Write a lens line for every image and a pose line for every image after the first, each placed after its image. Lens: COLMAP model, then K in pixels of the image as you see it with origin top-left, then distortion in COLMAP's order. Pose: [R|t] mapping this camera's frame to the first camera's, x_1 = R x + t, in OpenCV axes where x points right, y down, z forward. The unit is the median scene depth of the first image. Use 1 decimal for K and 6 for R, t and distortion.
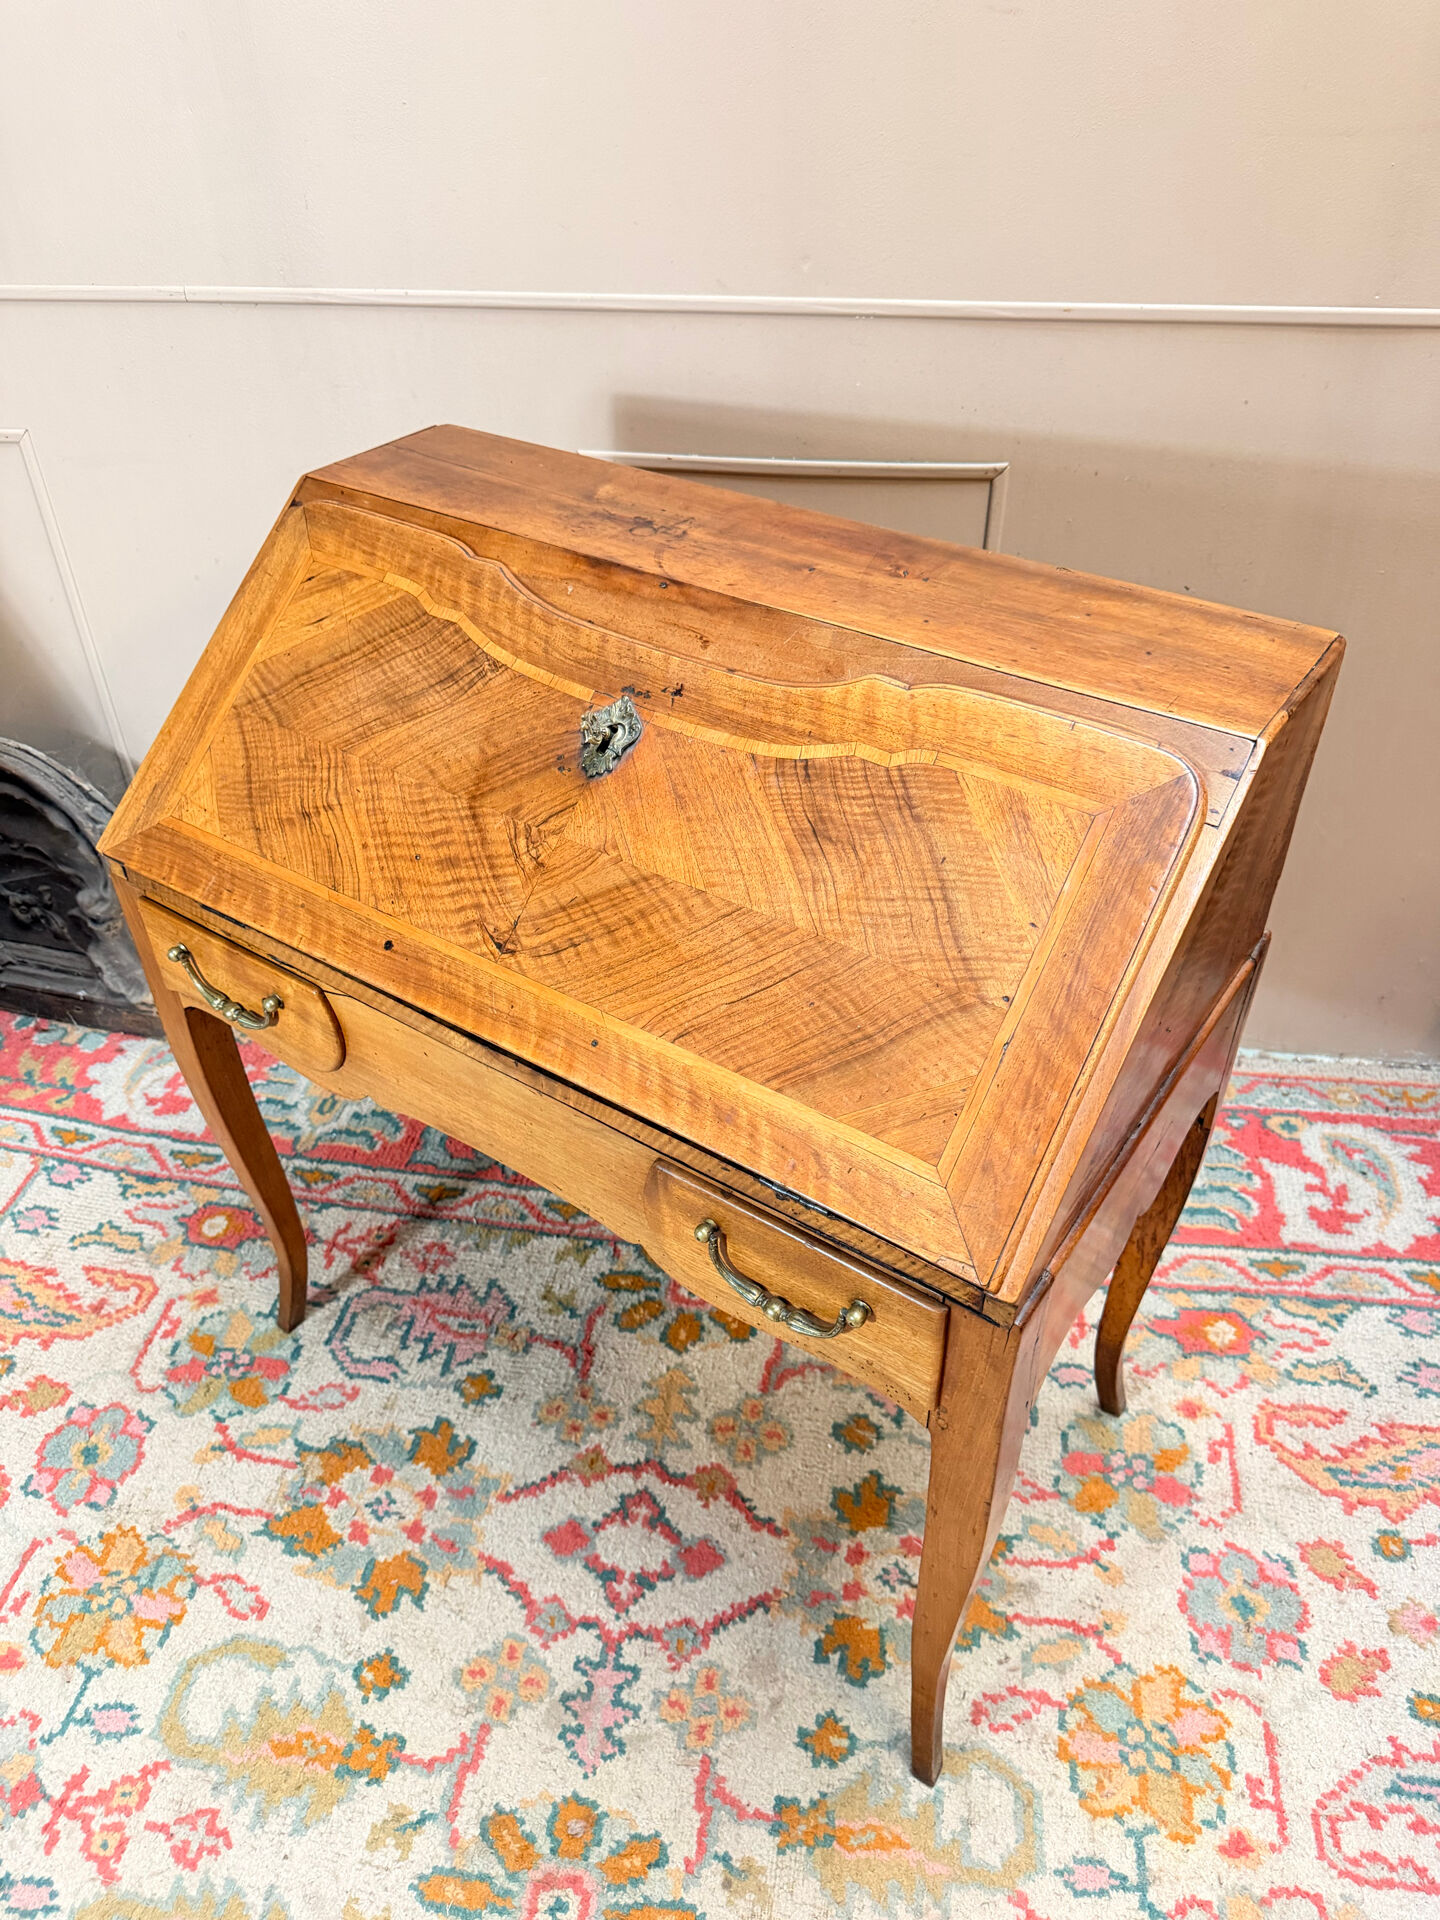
lens RADIAL K [[1372.4, 0, 720.9], [0, 1372.4, 959.4], [0, 0, 1]] dist [-0.004656, -0.004384]
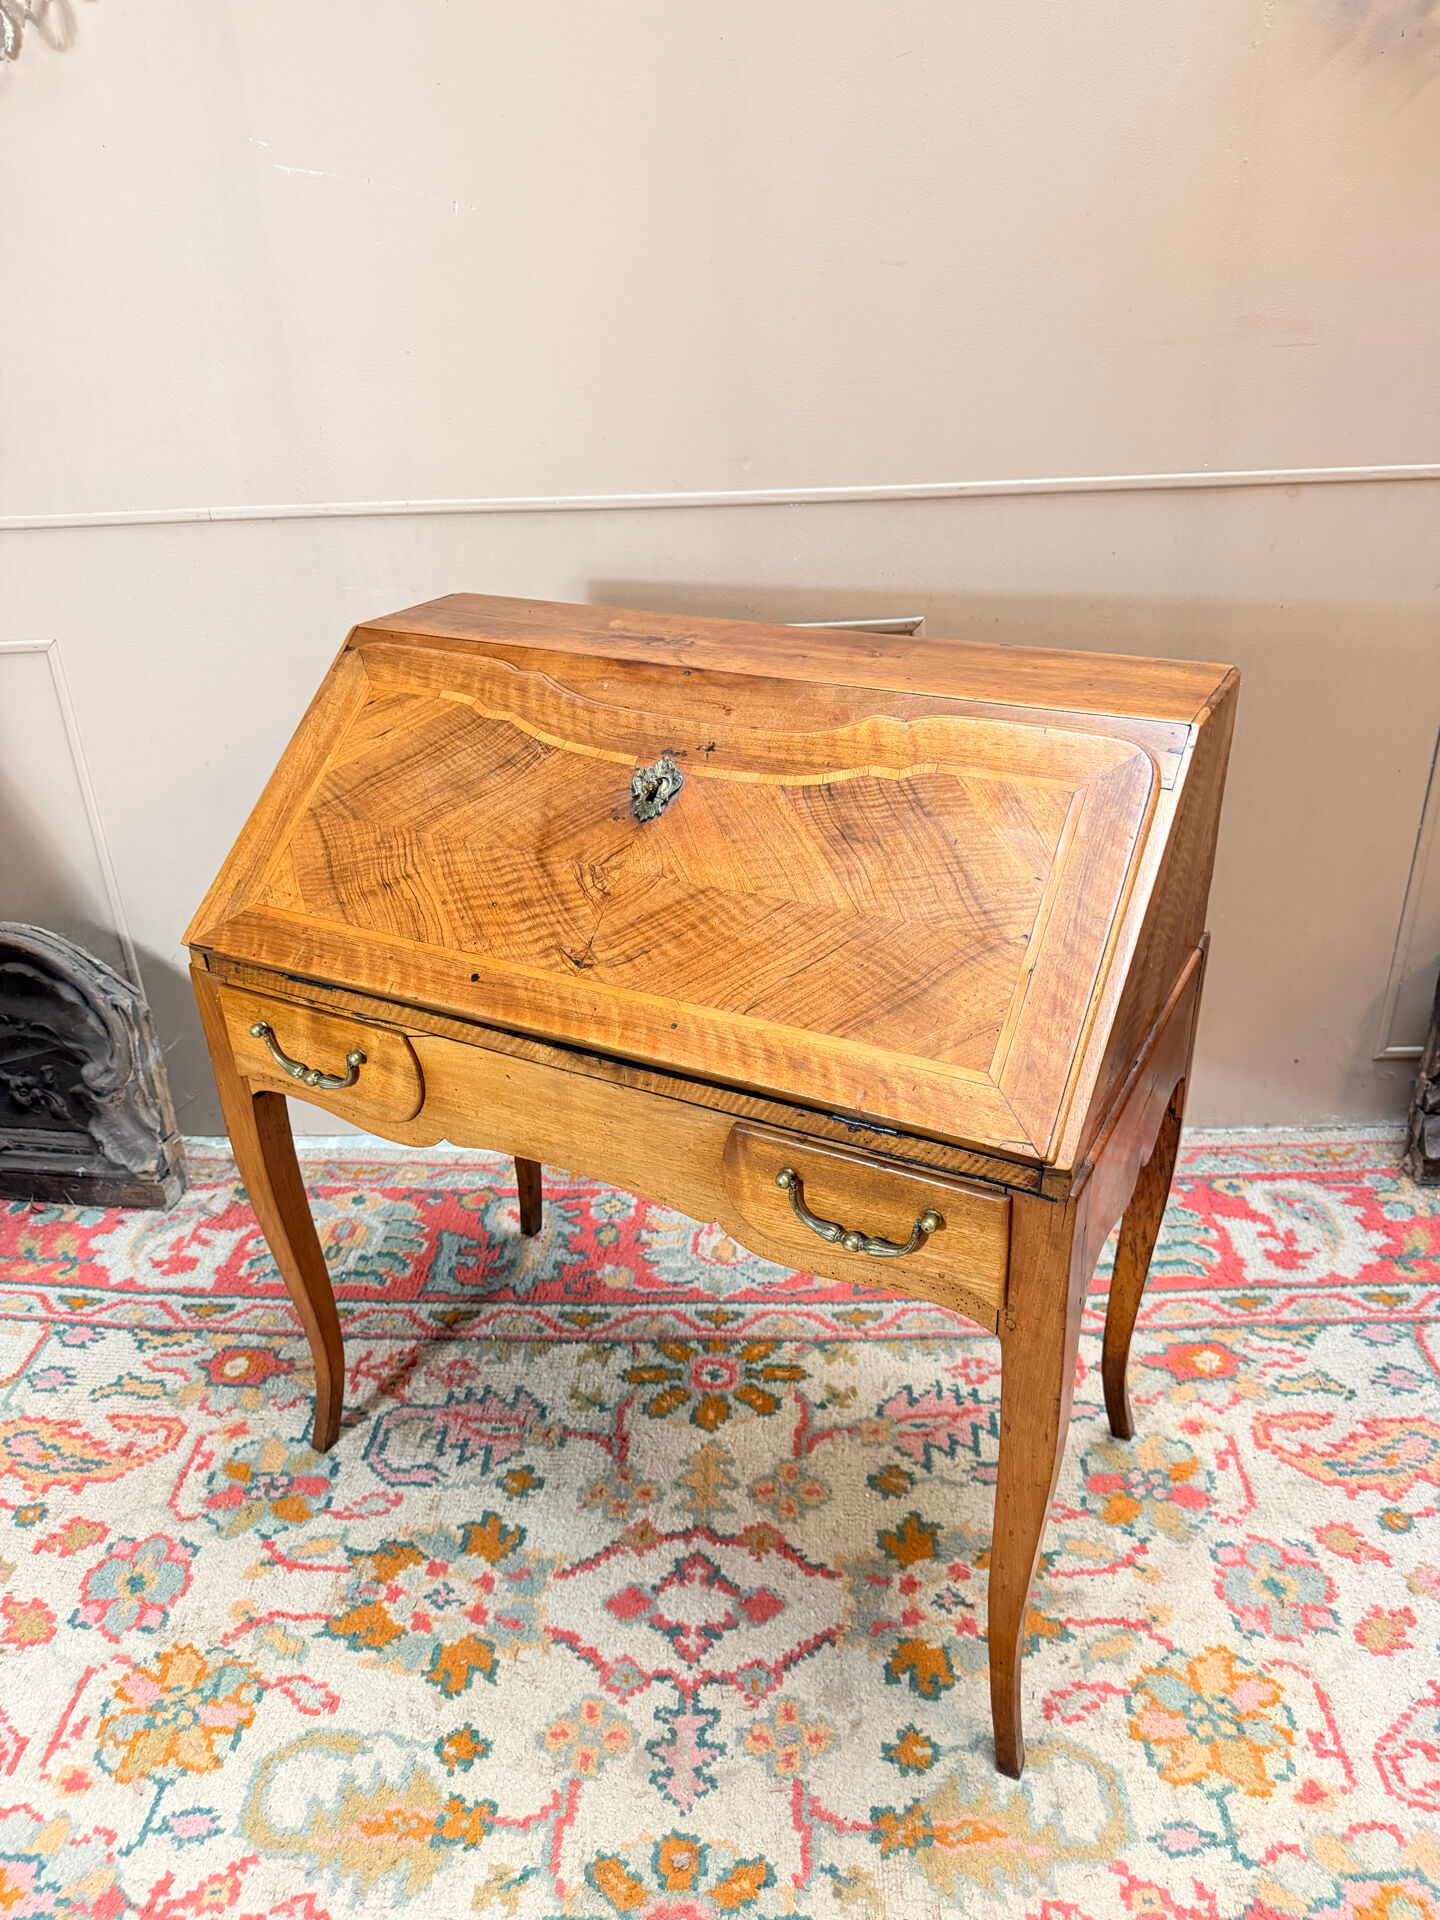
lens RADIAL K [[1372.4, 0, 722.4], [0, 1372.4, 953.5], [0, 0, 1]] dist [-0.004656, -0.004384]
pose [[0.993361, -0.069990, 0.091302, -0.103200], [0.086698, 0.977115, -0.194239, 0.154770], [-0.075617, 0.200865, 0.976696, -0.101598]]
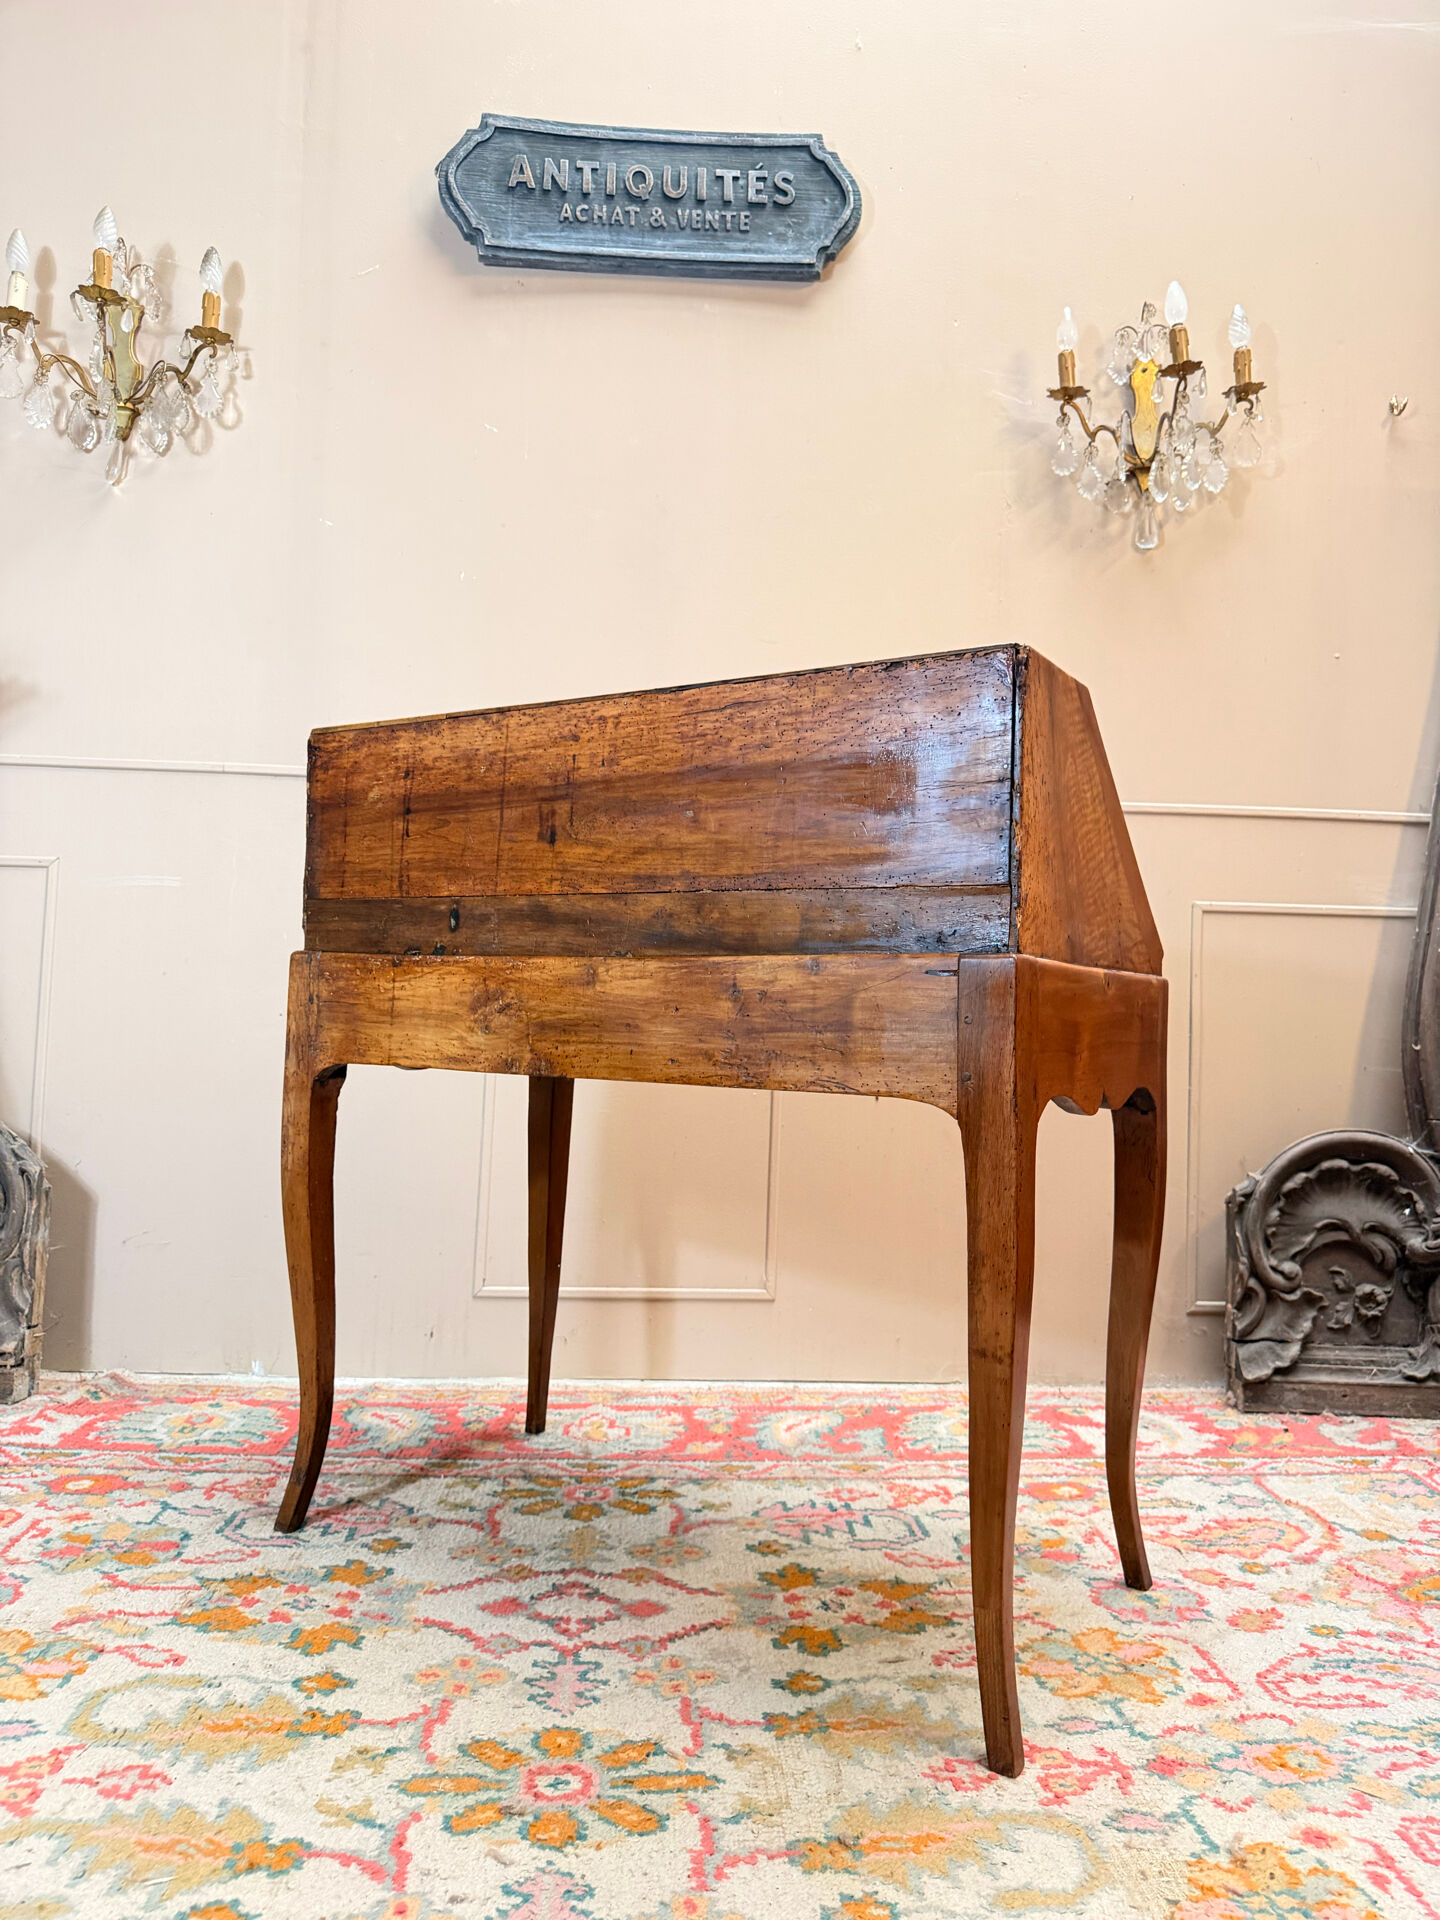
lens RADIAL K [[1372.4, 0, 730.7], [0, 1372.4, 959.1], [0, 0, 1]] dist [-0.004656, -0.004384]
pose [[0.972706, 0.060709, 0.223960, -0.203102], [0.100017, 0.761218, -0.640737, 0.718992], [-0.209381, 0.645649, 0.734369, -0.049619]]
